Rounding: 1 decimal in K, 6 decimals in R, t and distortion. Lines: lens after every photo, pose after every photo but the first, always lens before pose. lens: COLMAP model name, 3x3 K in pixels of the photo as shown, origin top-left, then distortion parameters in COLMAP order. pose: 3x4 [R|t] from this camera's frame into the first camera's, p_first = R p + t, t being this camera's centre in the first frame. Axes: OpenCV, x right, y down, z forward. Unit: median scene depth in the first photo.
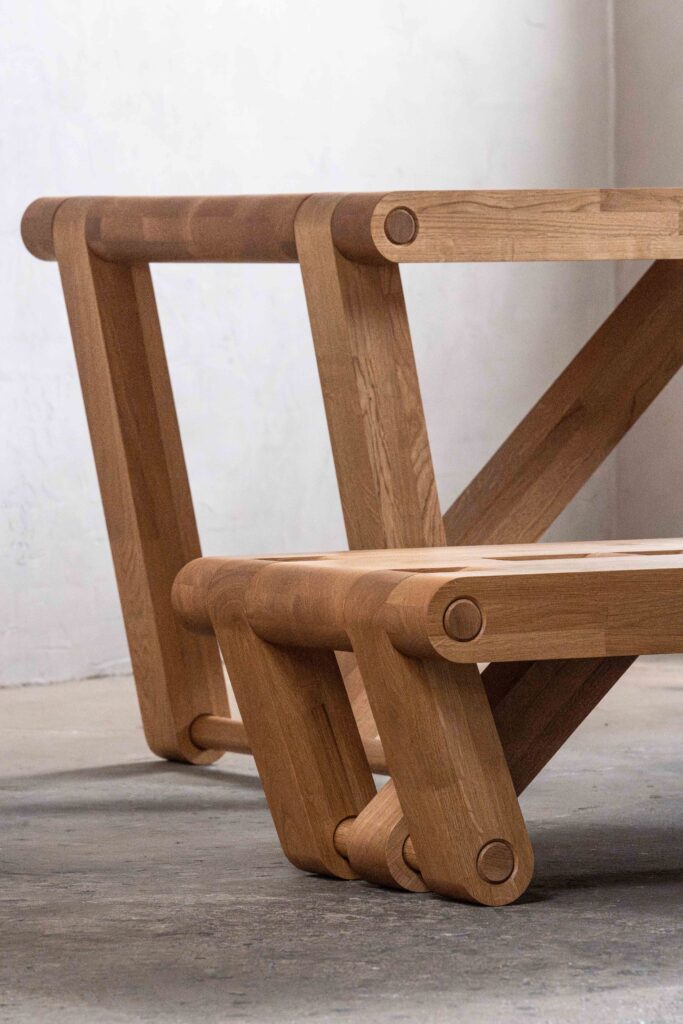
lens RADIAL K [[5953.7, 0, 341.5], [0, 5953.7, 512.0], [0, 0, 1]] dist [0.071347, 18.918037]
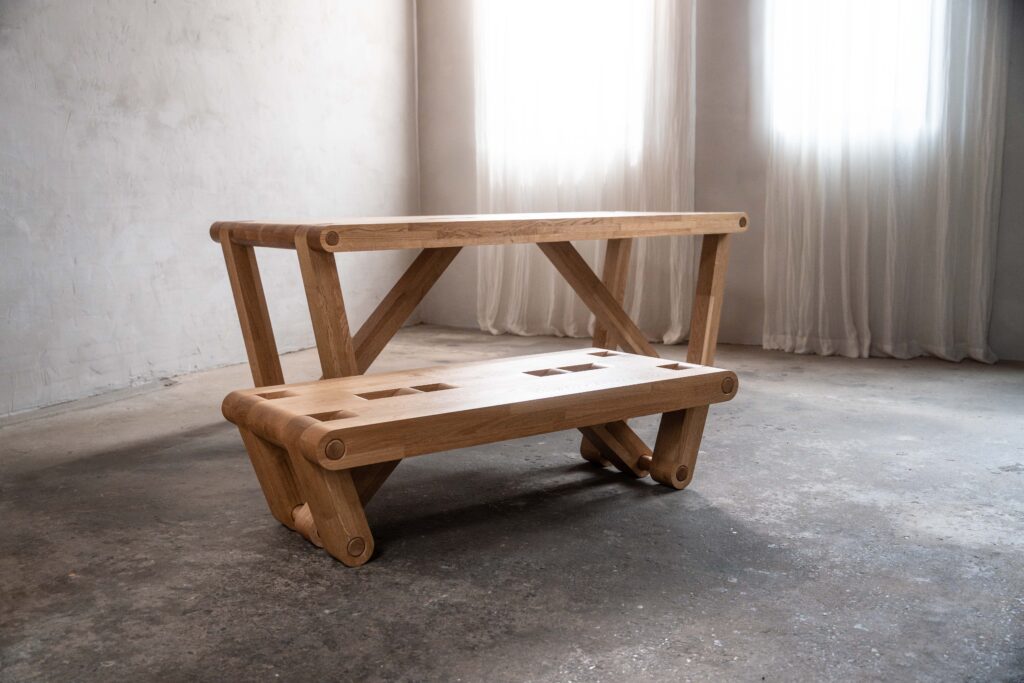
lens RADIAL K [[1028.5, 0, 512.0], [0, 1028.5, 341.5], [0, 0, 1]] dist [-0.013546, -0.004295]
pose [[0.992087, -0.017220, 0.124368, 0.031267], [0.005577, 0.995617, 0.093363, -0.044112], [-0.125430, -0.091930, 0.987834, 0.525155]]
